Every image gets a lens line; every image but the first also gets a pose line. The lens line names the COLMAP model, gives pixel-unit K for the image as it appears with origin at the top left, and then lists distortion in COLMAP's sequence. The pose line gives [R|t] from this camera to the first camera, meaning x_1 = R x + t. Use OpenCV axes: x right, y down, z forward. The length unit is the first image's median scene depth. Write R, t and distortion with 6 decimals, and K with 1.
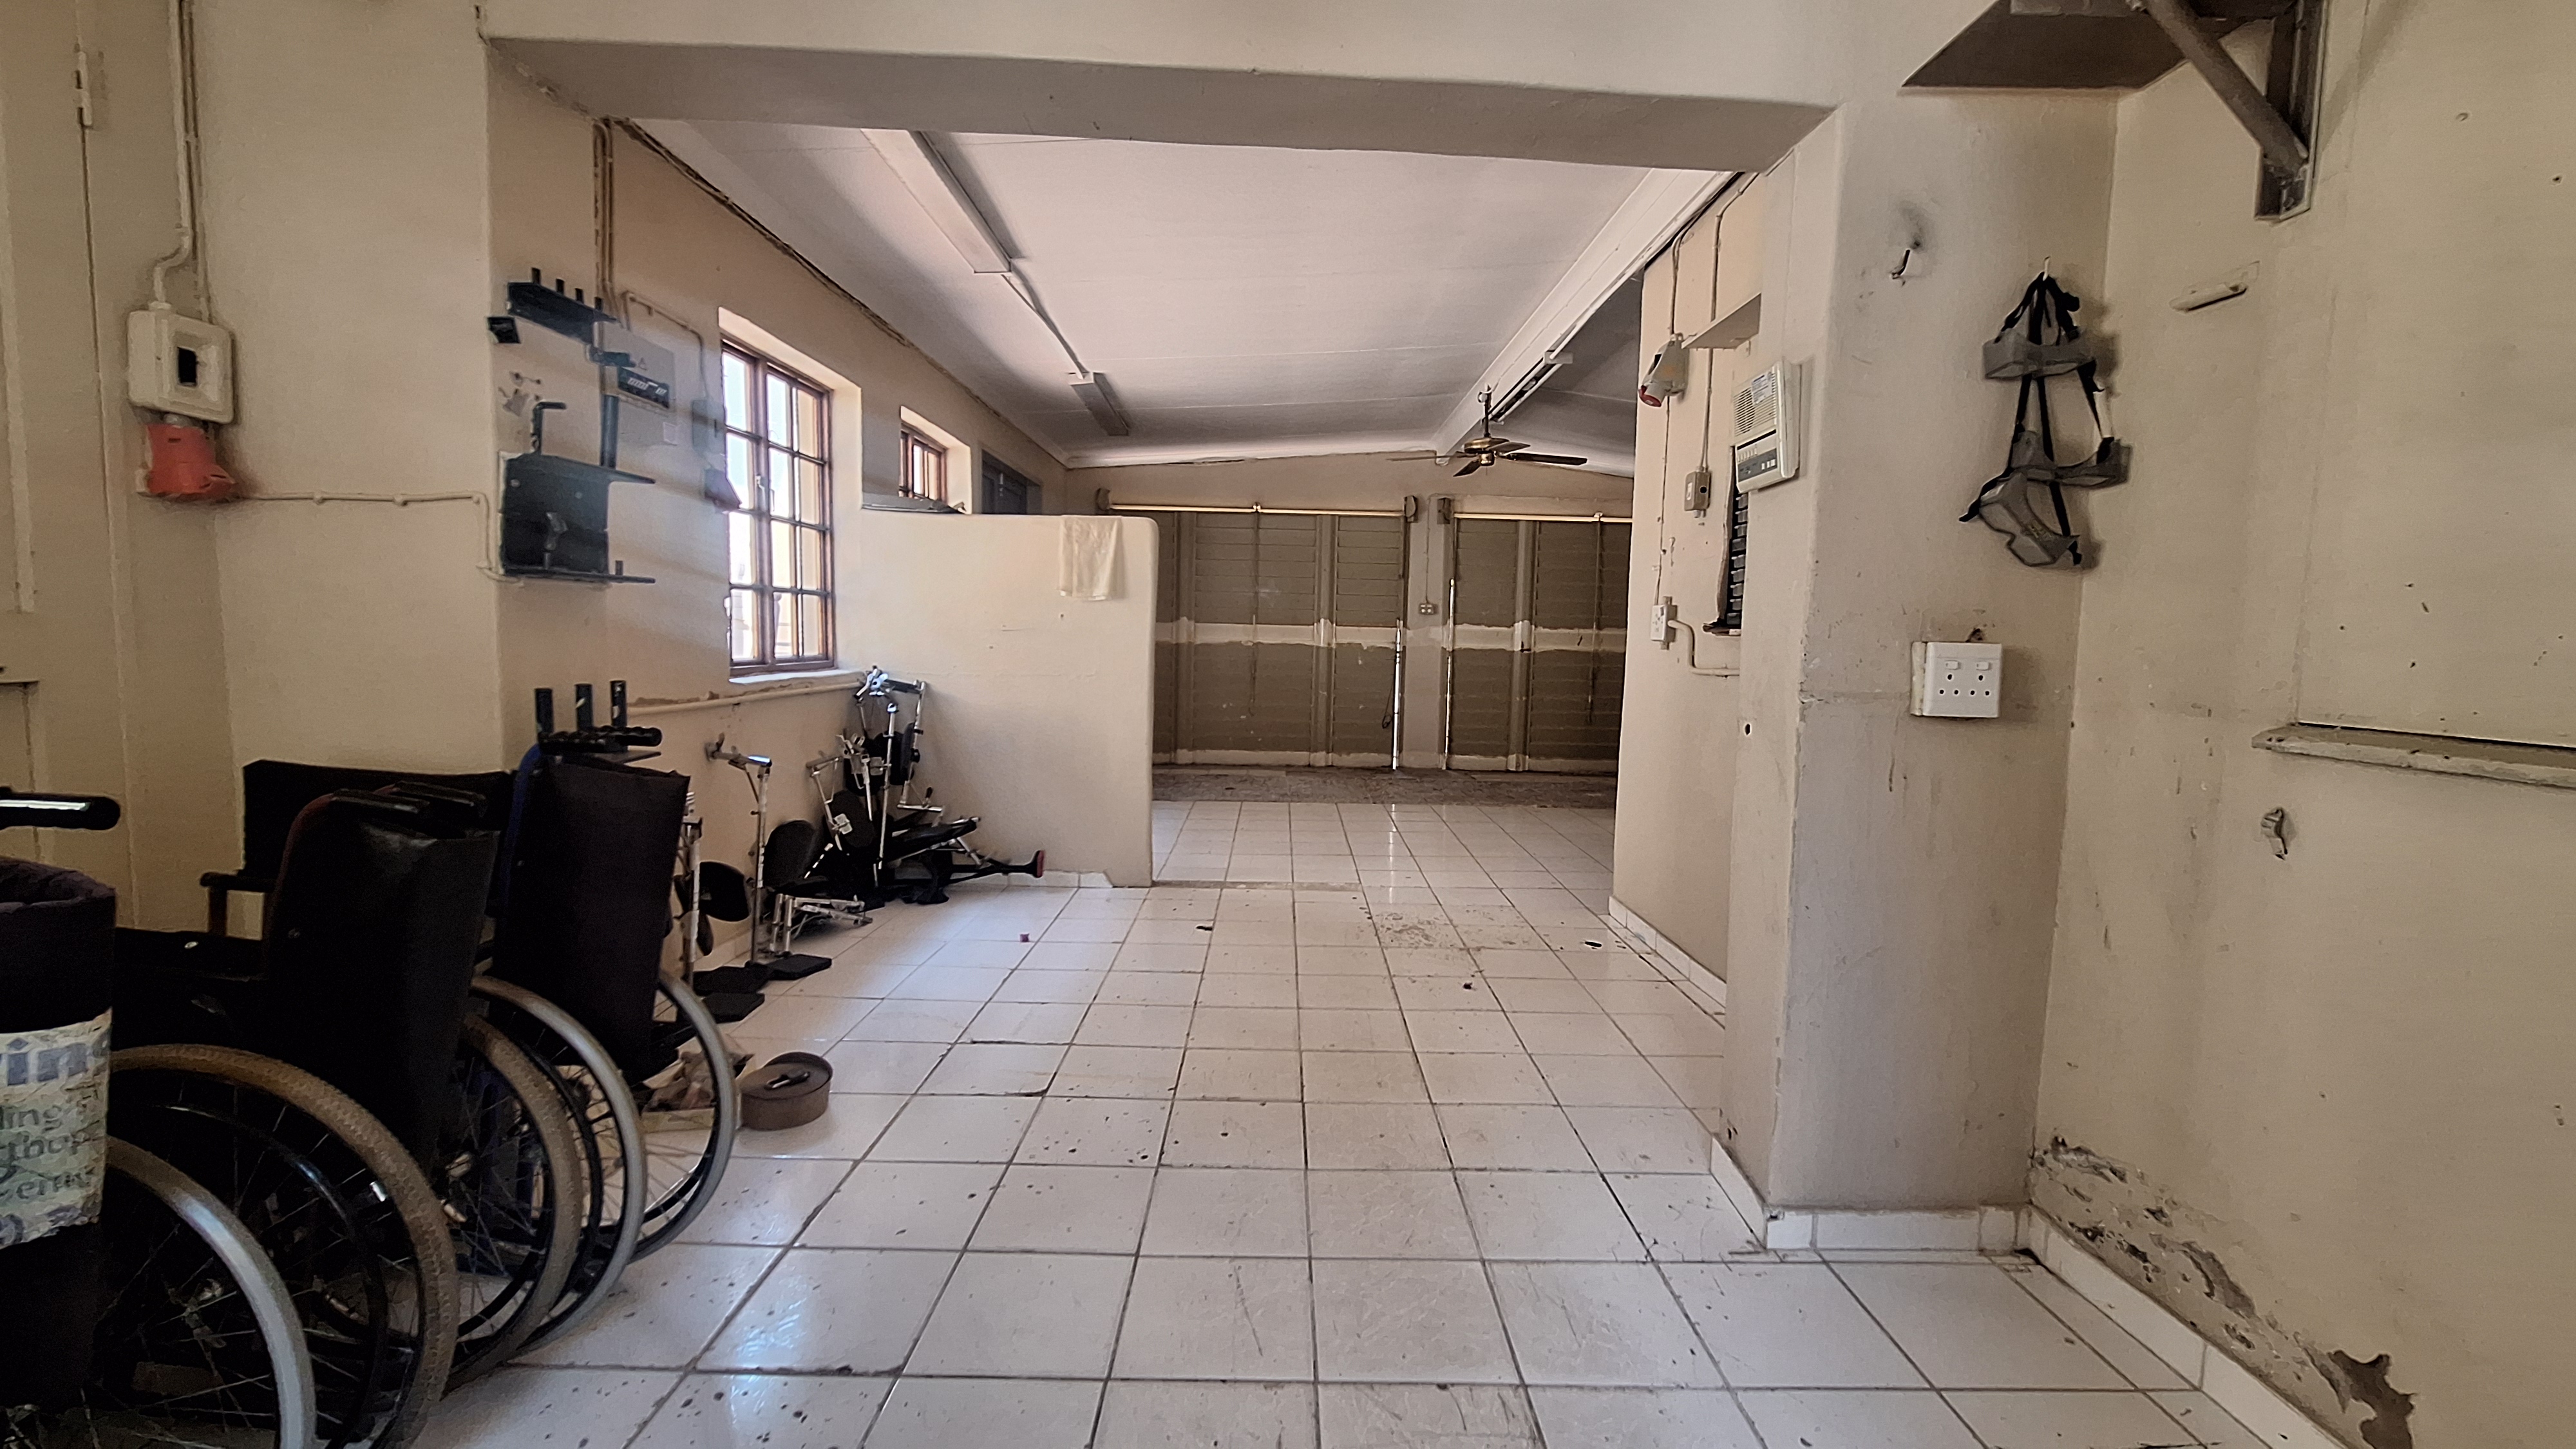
lens RADIAL K [[1017.6, 0, 1291.3], [0, 1017.6, 716.8], [0, 0, 1]] dist [-0.005301, 0.000682]
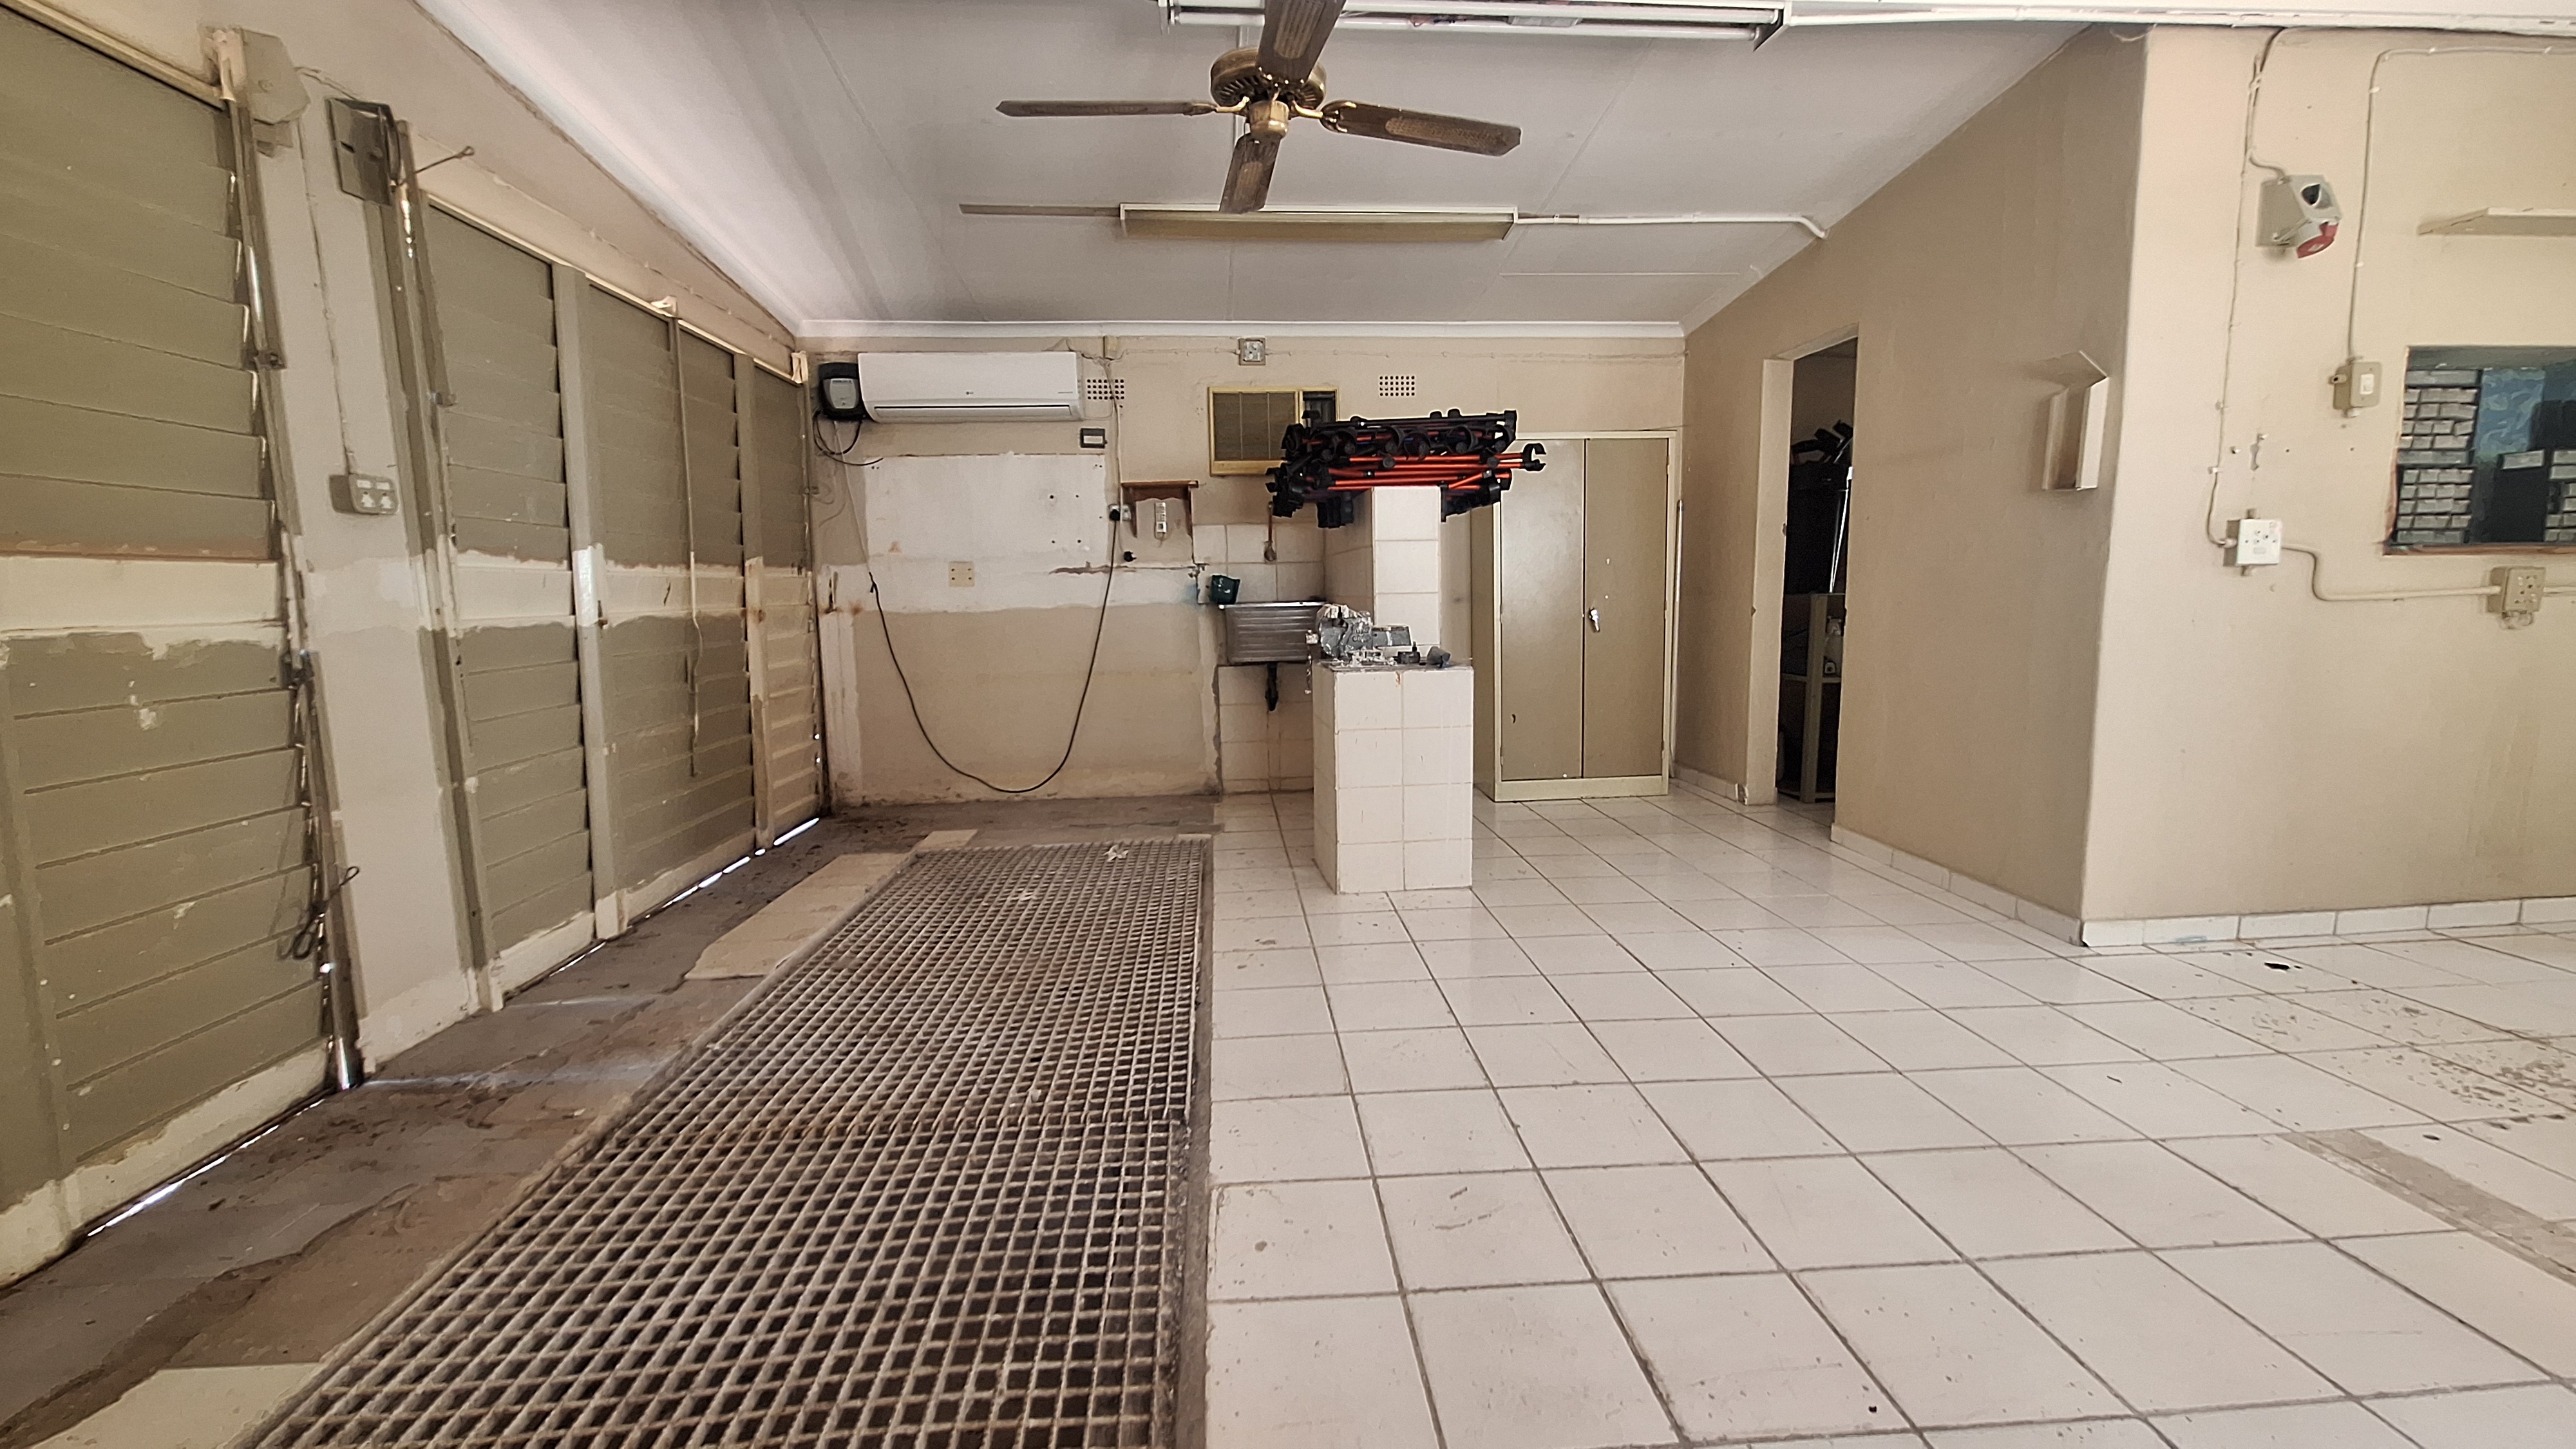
lens RADIAL K [[1017.6, 0, 1286.0], [0, 1017.6, 718.8], [0, 0, 1]] dist [-0.005301, 0.000682]
pose [[-0.055400, -0.149610, 0.987192, -0.167268], [0.096145, 0.983316, 0.154418, -0.064543], [-0.993824, 0.103469, -0.040091, 0.762751]]
